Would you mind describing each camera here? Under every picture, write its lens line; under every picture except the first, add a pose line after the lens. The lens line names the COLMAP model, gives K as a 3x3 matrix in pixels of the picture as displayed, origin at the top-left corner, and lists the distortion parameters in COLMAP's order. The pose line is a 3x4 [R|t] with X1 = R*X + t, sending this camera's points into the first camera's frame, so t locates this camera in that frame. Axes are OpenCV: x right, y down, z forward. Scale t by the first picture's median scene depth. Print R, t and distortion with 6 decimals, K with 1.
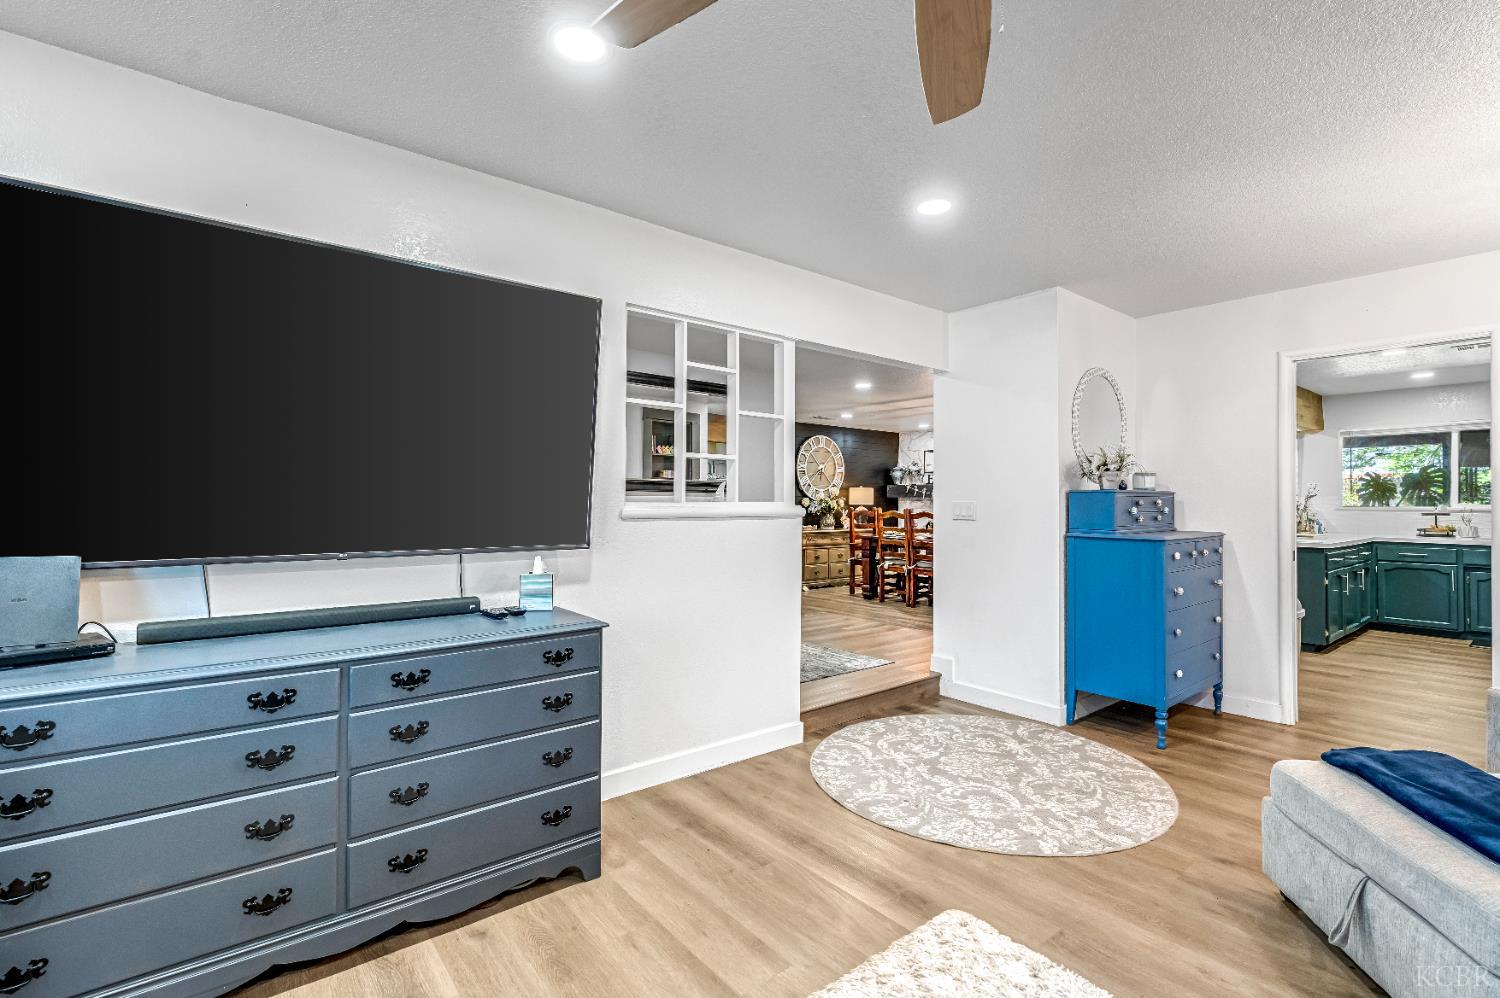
lens RADIAL K [[678.1, 0, 753.6], [0, 678.1, 495.5], [0, 0, 1]] dist [-0.005041, 0.000506]
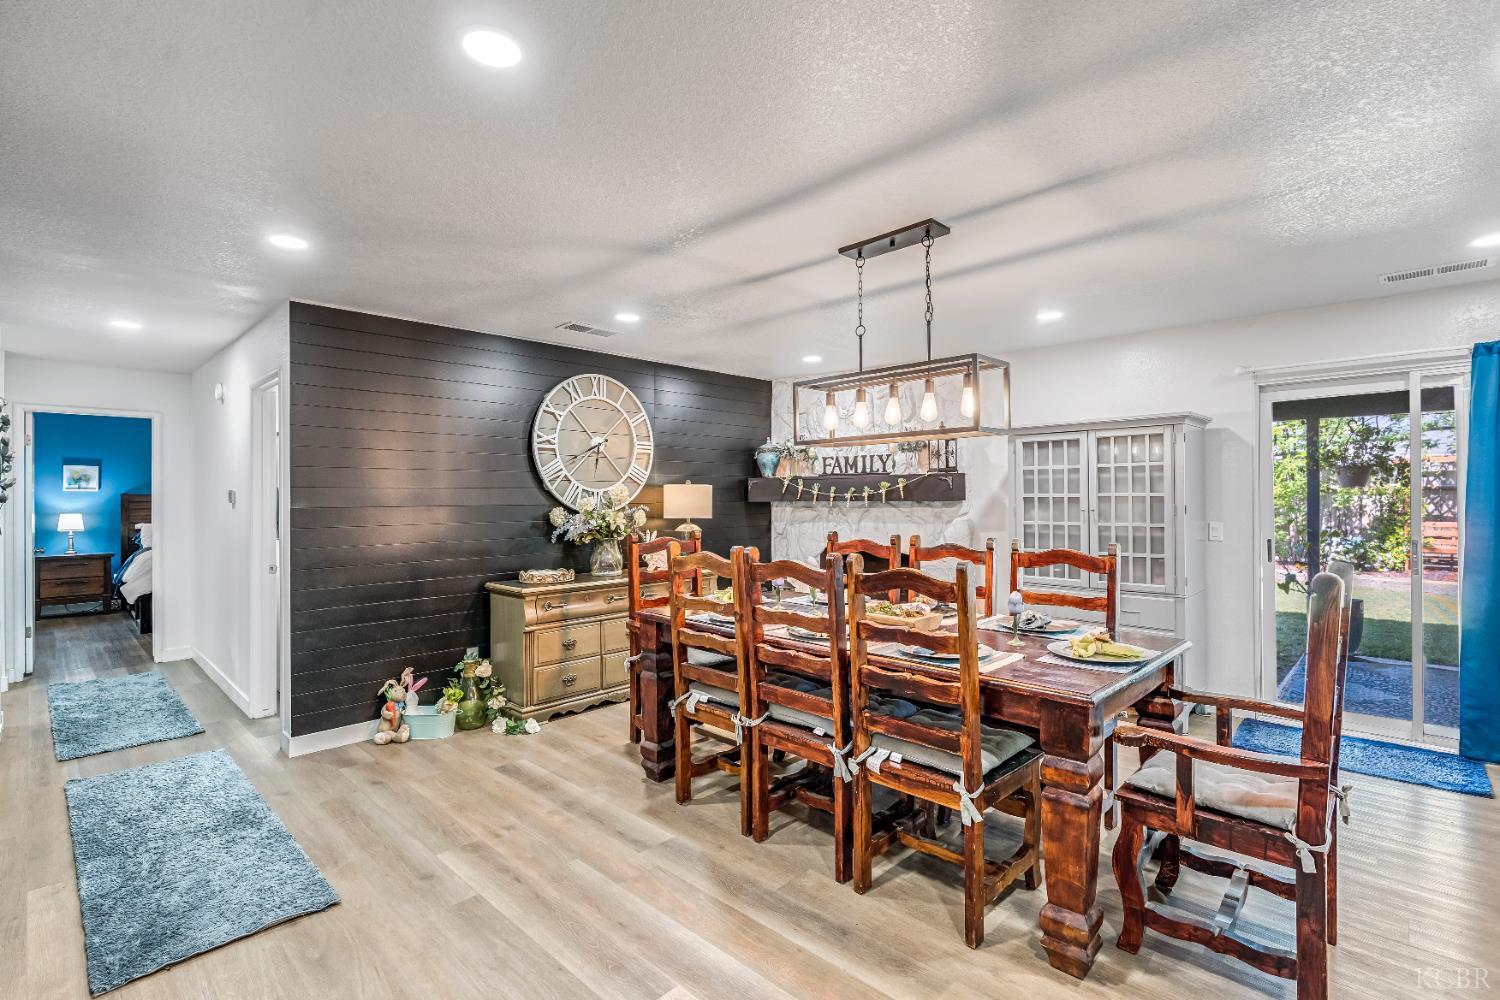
lens RADIAL K [[697.0, 0, 754.2], [0, 697.0, 494.2], [0, 0, 1]] dist [-0.009223, 0.000237]
pose [[0.992650, -0.011822, 0.120443, 0.147637], [0.010639, 0.999889, 0.010462, -0.008958], [-0.120553, -0.009103, 0.992665, 0.502620]]
